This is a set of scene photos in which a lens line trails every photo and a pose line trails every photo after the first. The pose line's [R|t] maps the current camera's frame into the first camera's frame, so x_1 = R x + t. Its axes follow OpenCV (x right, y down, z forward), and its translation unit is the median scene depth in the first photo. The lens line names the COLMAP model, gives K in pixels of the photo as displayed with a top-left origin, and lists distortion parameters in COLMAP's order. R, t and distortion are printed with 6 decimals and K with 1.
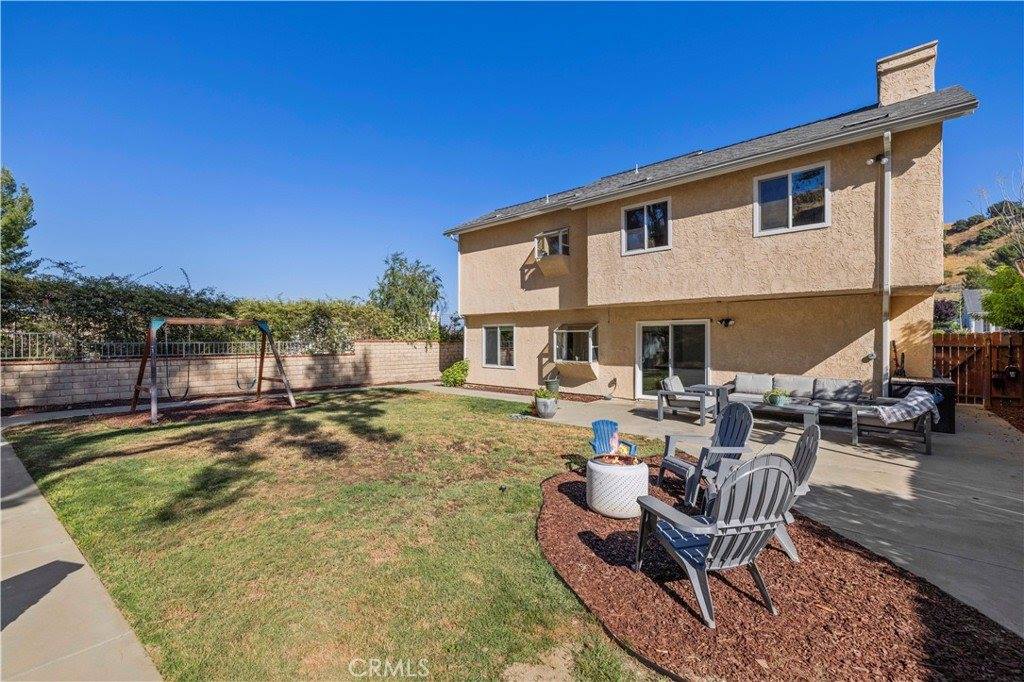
lens RADIAL K [[435.1, 0, 512.0], [0, 435.1, 341.0], [0, 0, 1]] dist [0.014052, 0.000207]
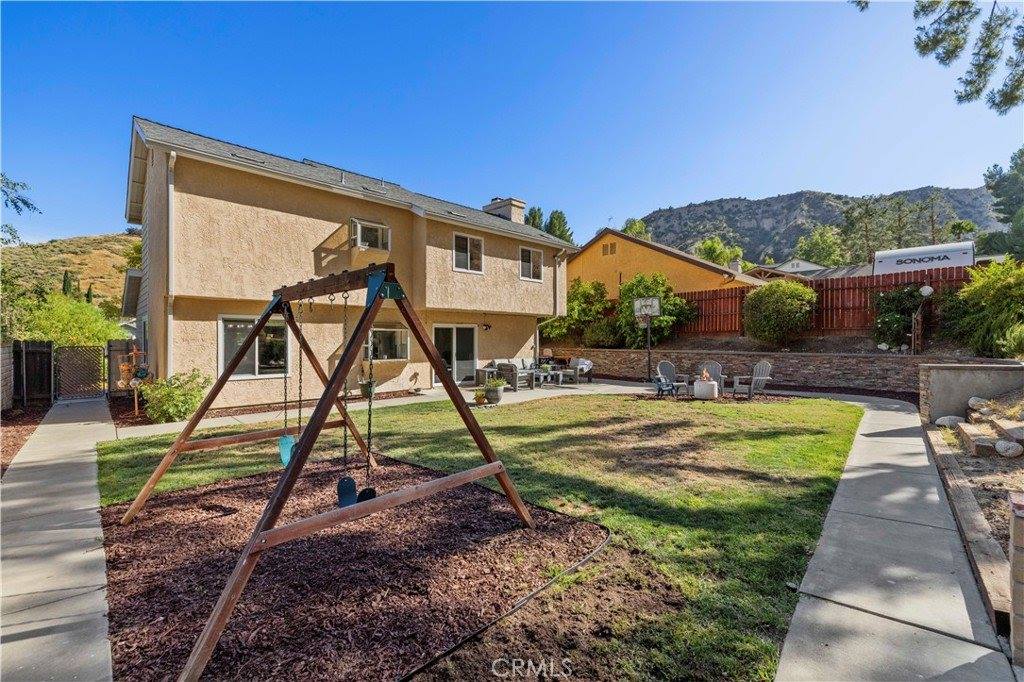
lens RADIAL K [[435.1, 0, 512.0], [0, 435.1, 341.0], [0, 0, 1]] dist [0.014052, 0.000207]
pose [[0.079651, -0.003554, 0.996816, -0.934738], [0.002137, 0.999992, 0.003394, -0.000223], [-0.996820, 0.001860, 0.079658, 0.714658]]
